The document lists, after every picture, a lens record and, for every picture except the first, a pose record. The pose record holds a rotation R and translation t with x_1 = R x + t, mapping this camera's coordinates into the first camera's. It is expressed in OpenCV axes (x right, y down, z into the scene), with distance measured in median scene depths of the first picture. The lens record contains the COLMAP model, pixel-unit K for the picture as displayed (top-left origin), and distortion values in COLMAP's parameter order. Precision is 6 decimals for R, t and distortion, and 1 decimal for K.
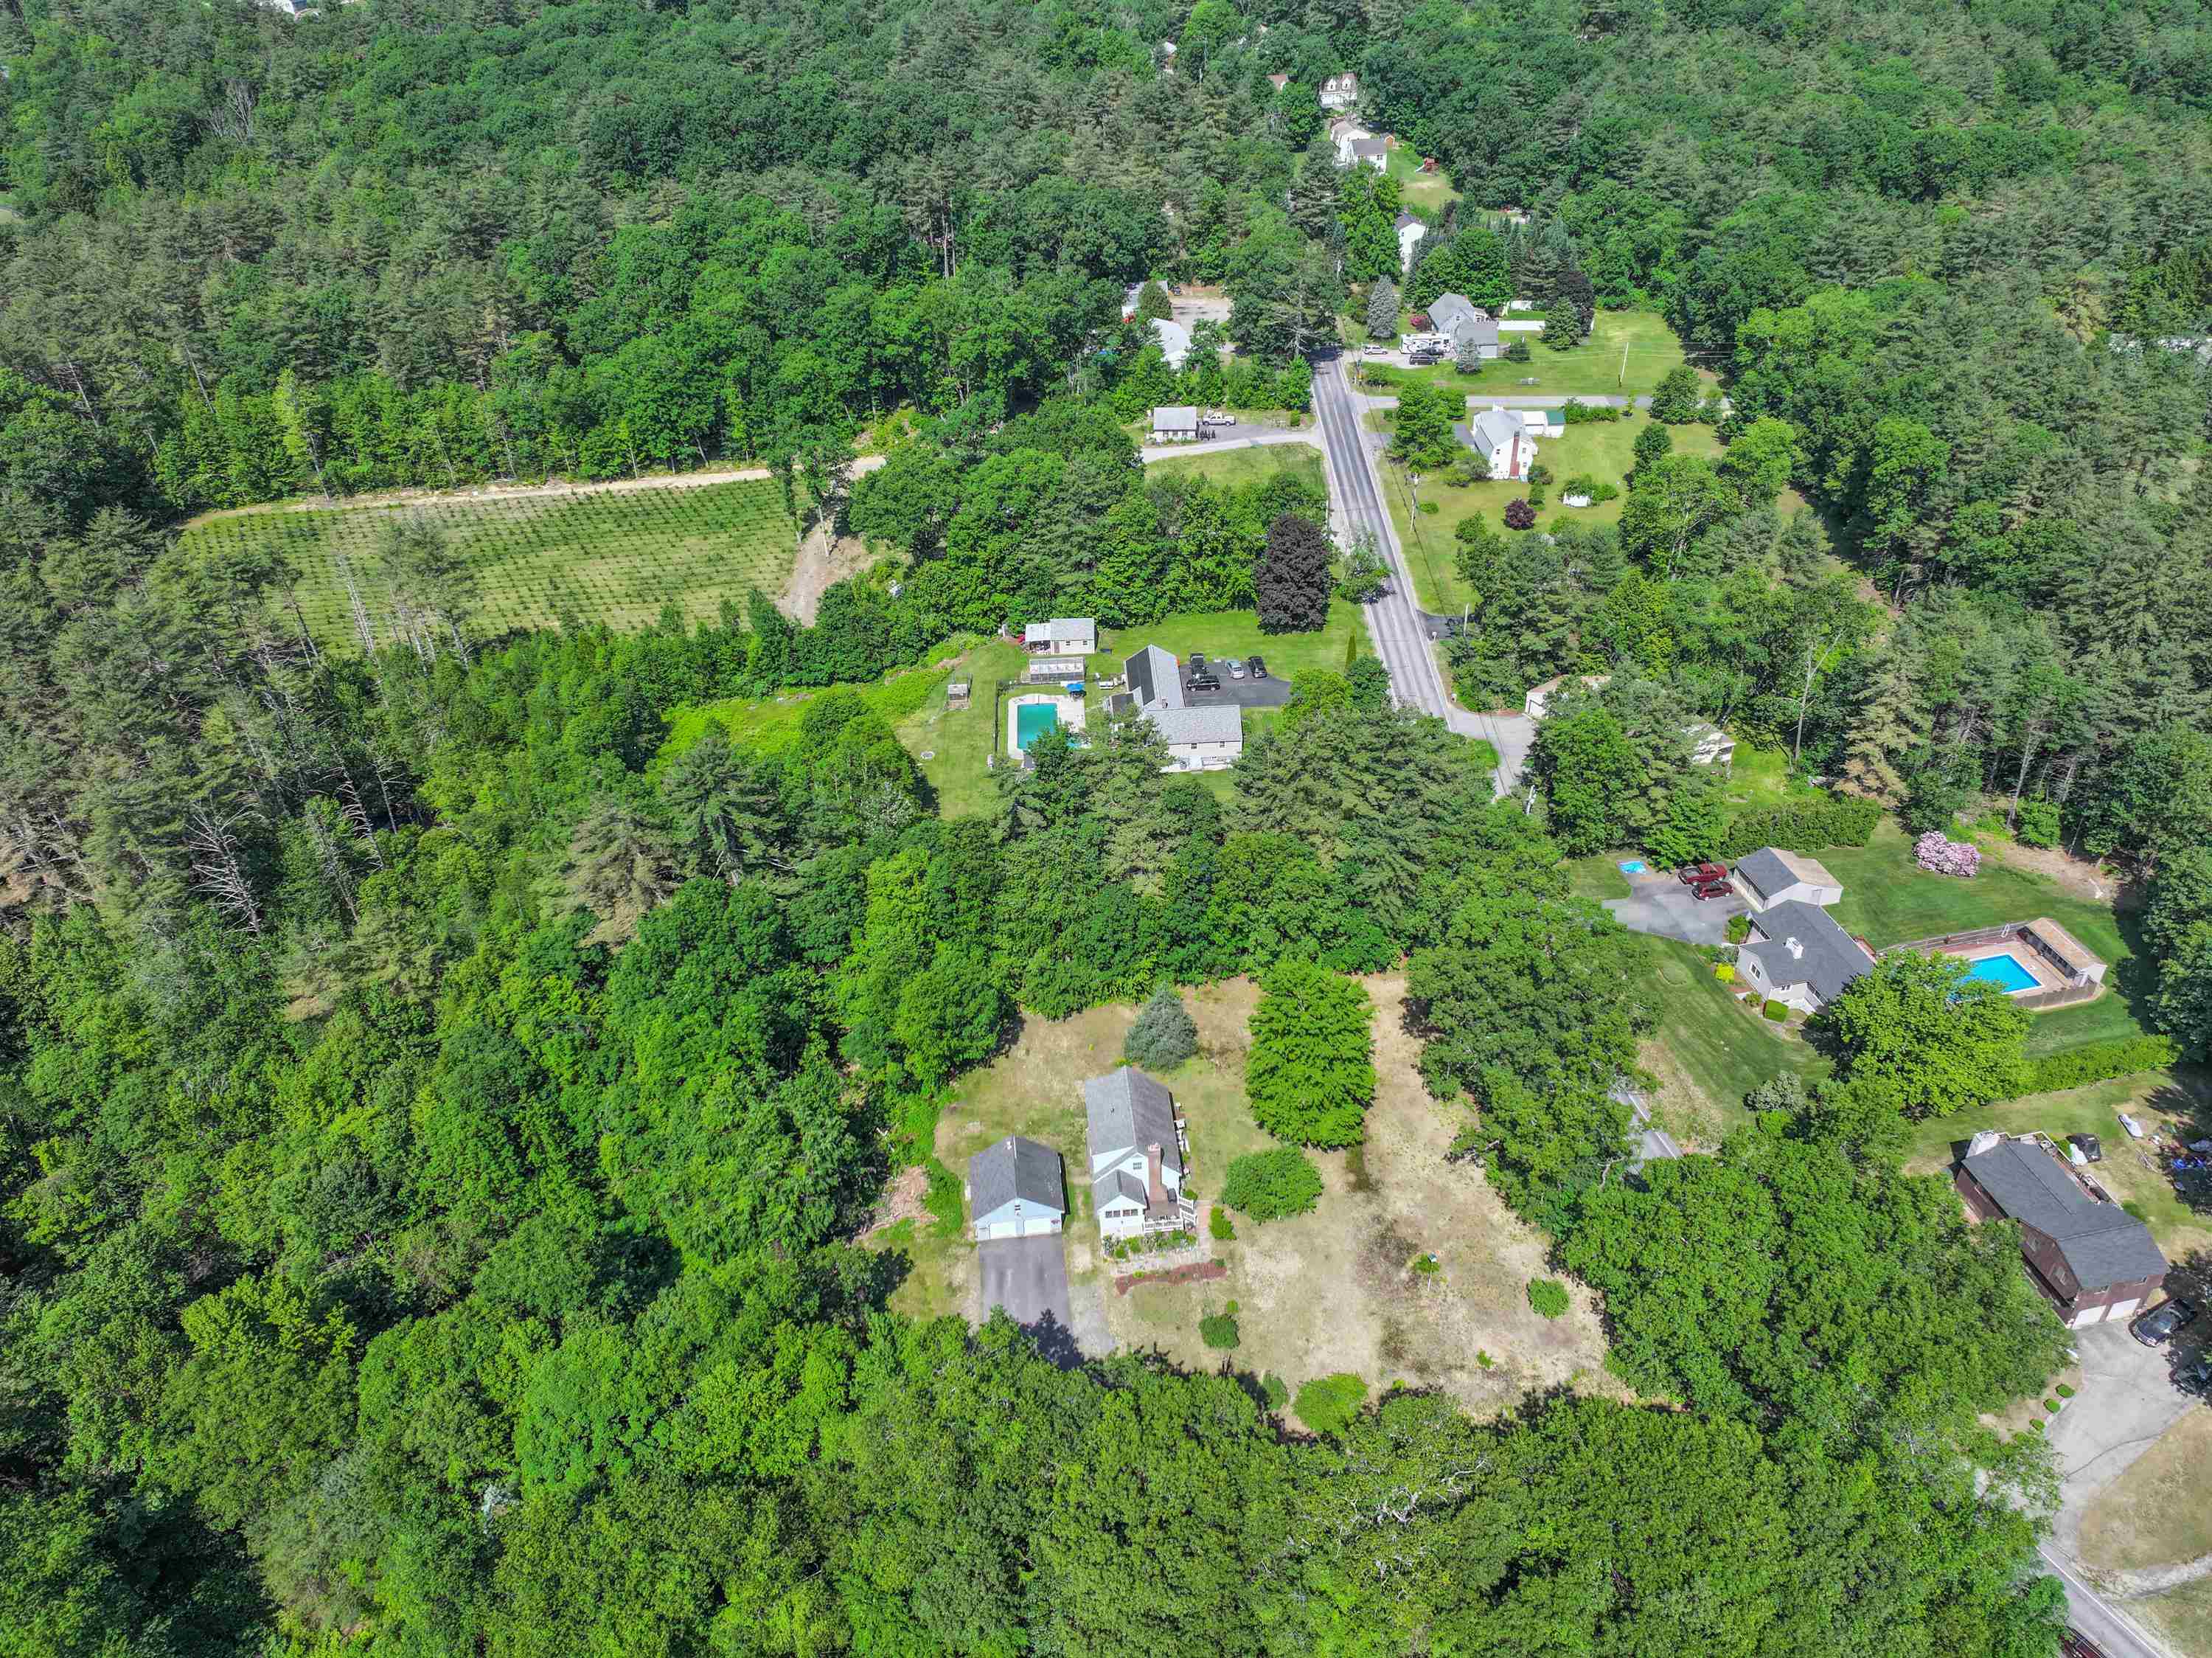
lens RADIAL K [[1513.2, 0, 1110.1], [0, 1513.2, 828.8], [0, 0, 1]] dist [0.001179, -0.001898]
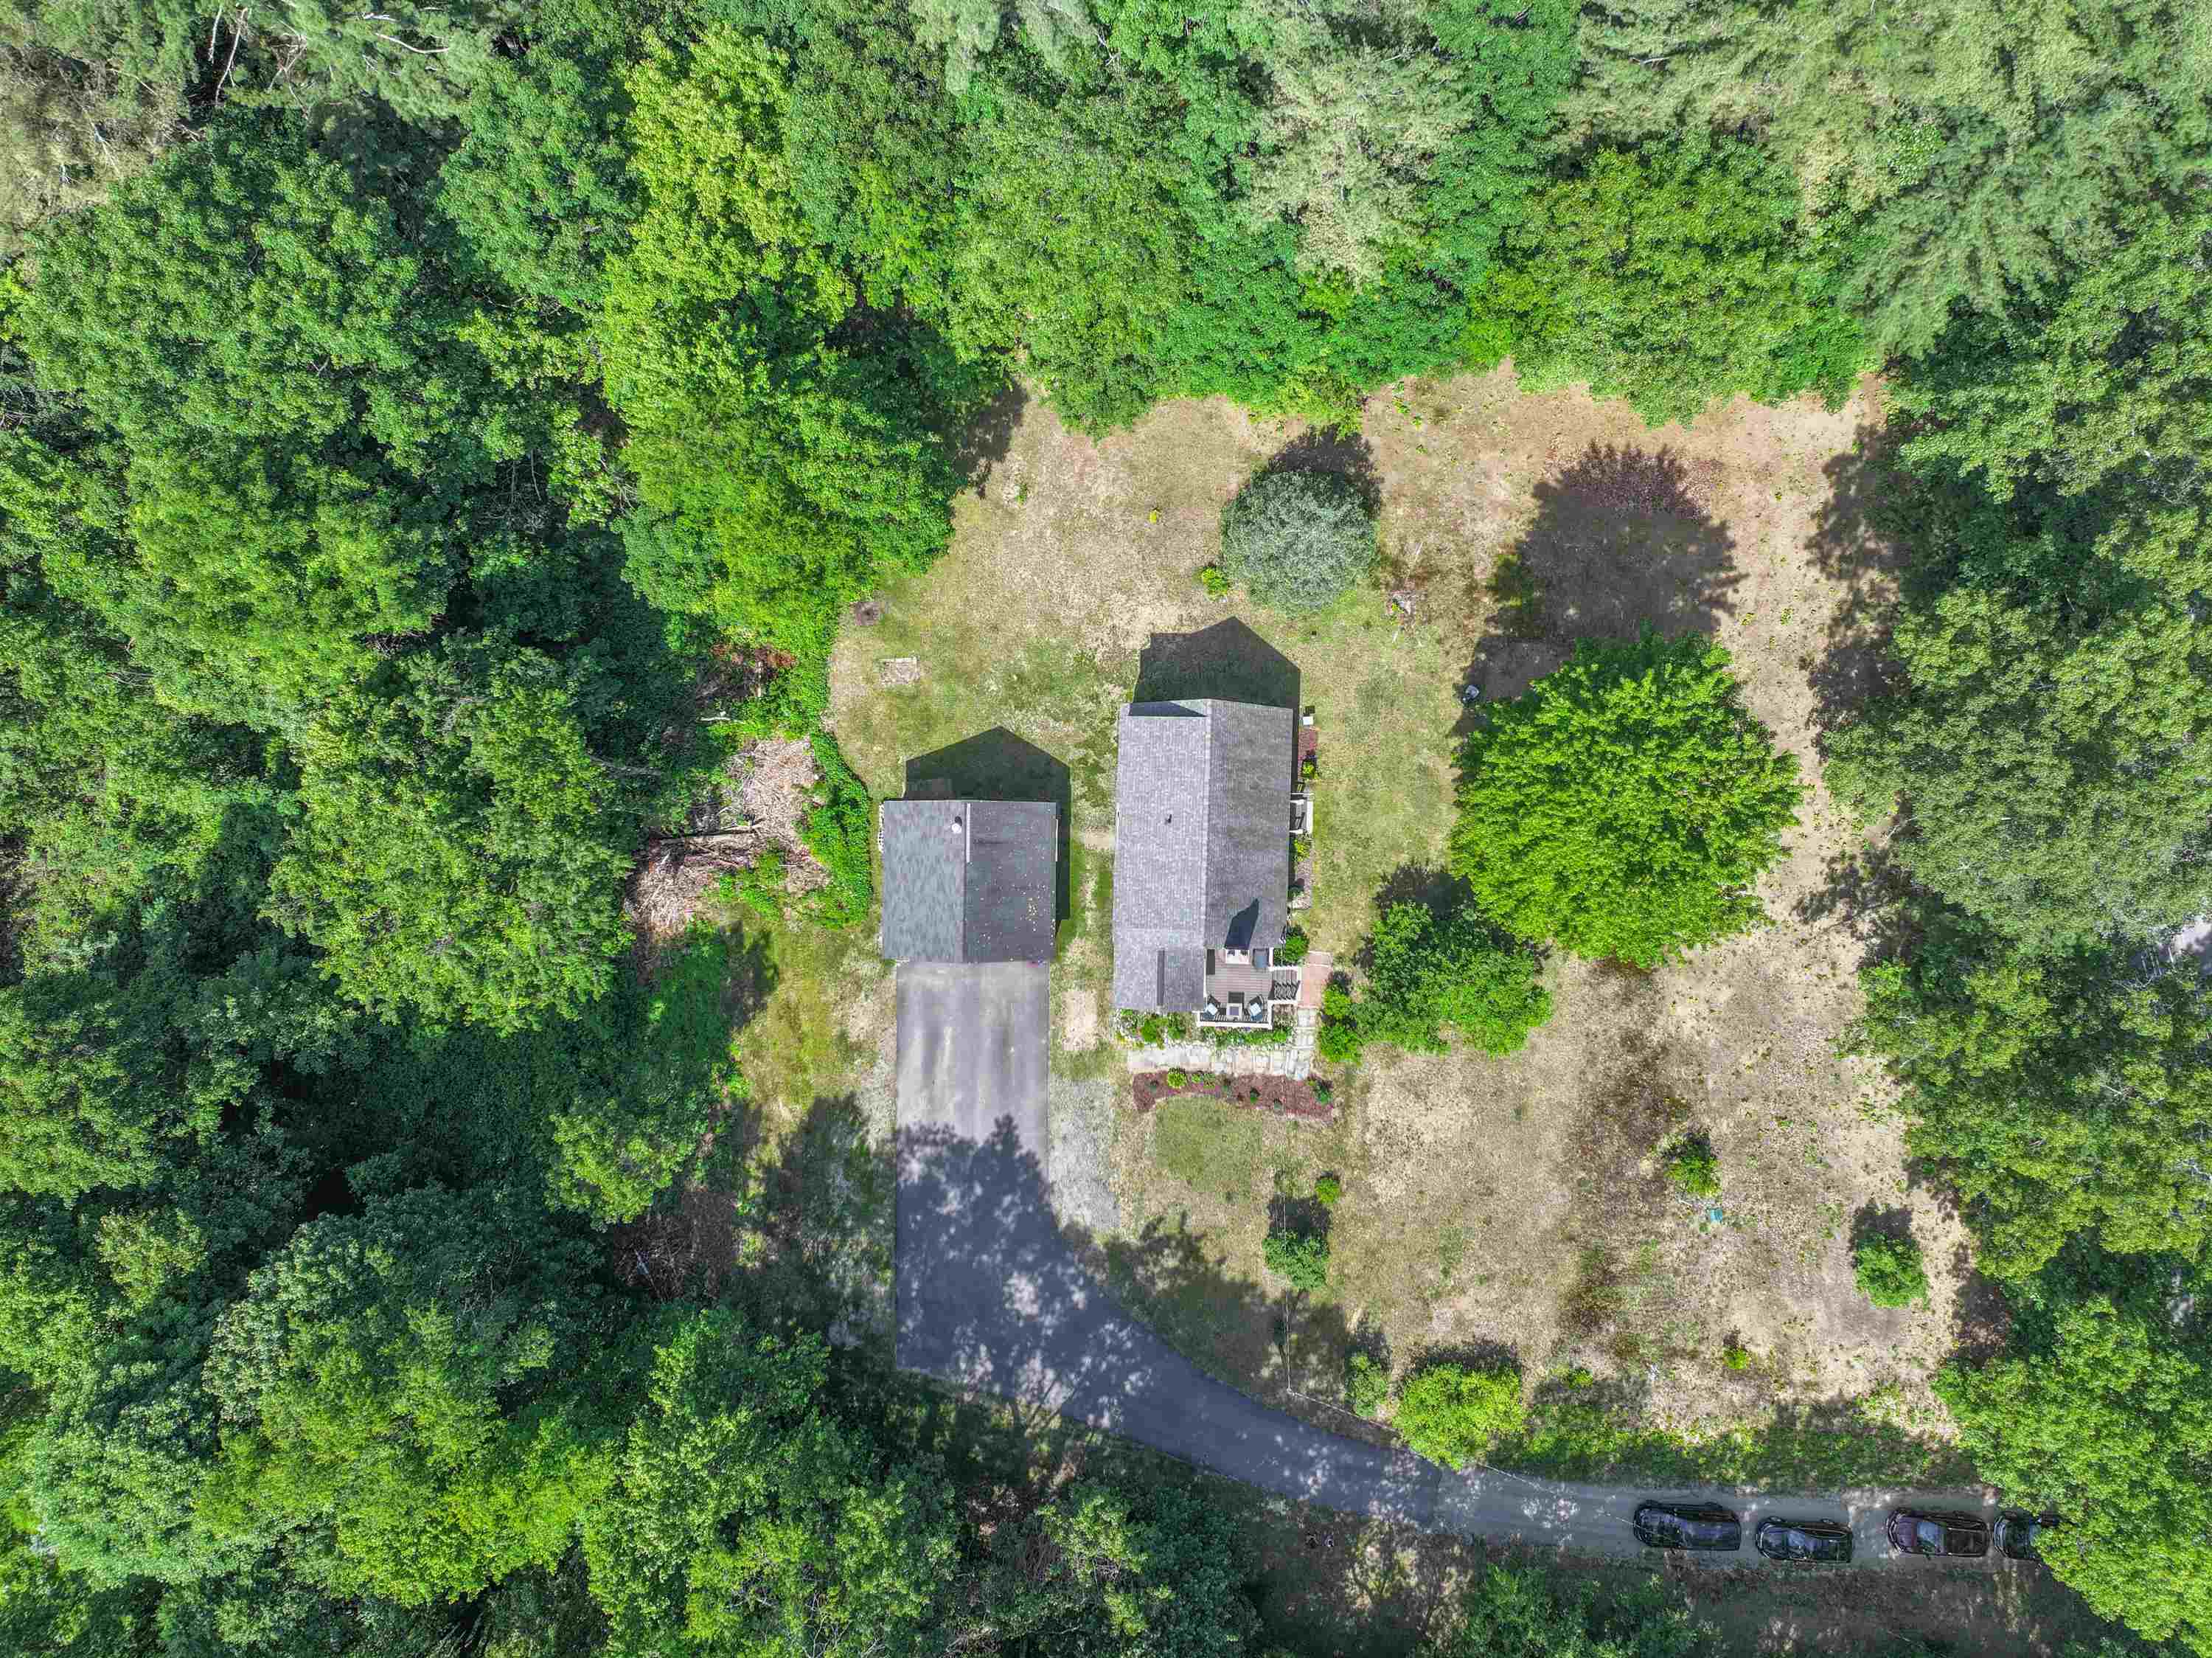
lens RADIAL K [[1513.2, 0, 1105.3], [0, 1513.2, 828.7], [0, 0, 1]] dist [0.001179, -0.001898]
pose [[0.992221, 0.123688, 0.014116, -0.026302], [-0.087159, 0.609235, 0.788185, -0.202053], [0.088888, -0.783284, 0.615276, 0.739264]]
